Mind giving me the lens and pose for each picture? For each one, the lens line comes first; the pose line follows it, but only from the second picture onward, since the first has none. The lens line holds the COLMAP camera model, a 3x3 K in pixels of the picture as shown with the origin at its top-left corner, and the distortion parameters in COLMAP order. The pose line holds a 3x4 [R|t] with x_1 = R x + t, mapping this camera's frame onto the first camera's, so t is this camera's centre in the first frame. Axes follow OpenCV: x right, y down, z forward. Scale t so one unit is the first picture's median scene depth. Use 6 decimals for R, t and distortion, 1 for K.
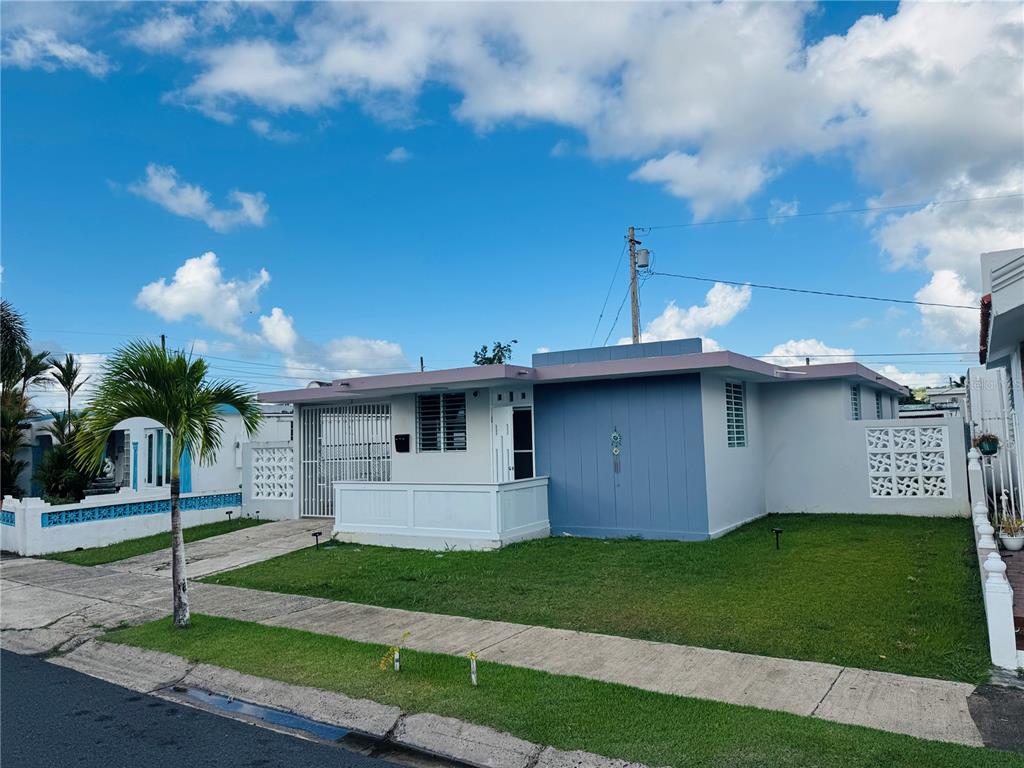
lens RADIAL K [[757.6, 0, 512.0], [0, 757.6, 384.0], [0, 0, 1]] dist [0.143010, -0.253570]
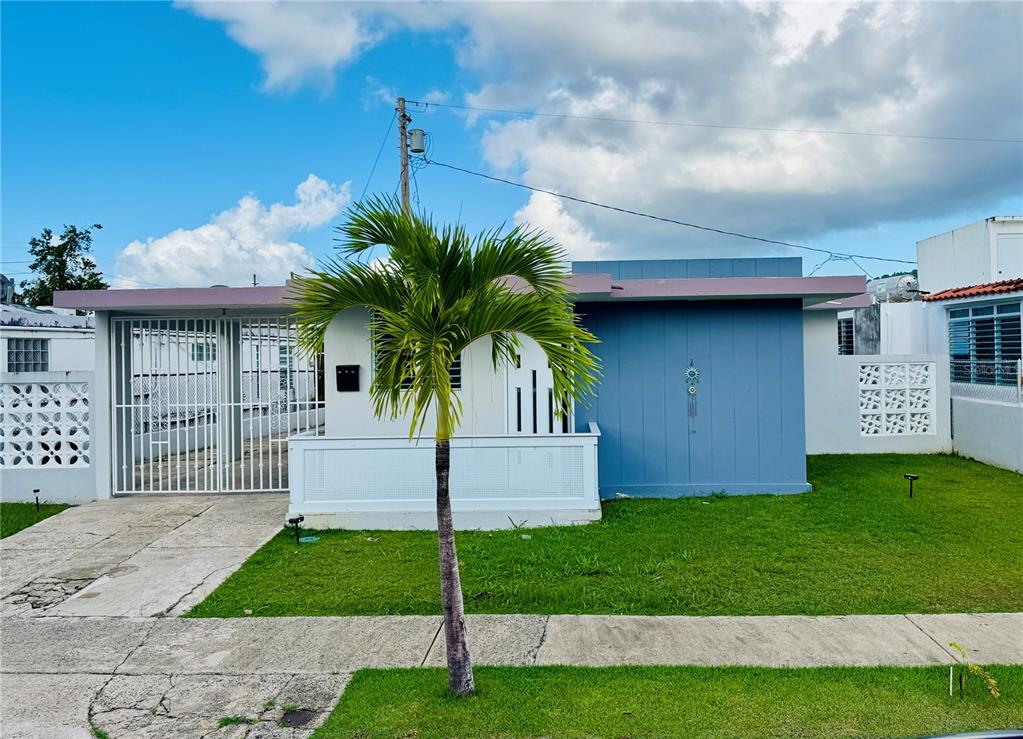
lens RADIAL K [[966.9, 0, 511.5], [0, 966.9, 369.5], [0, 0, 1]] dist [-0.002199, -0.000760]
pose [[0.844530, 0.008508, 0.535440, -0.509504], [-0.046928, 0.997203, 0.058172, 0.014636], [-0.533448, -0.074255, 0.842567, 0.217734]]
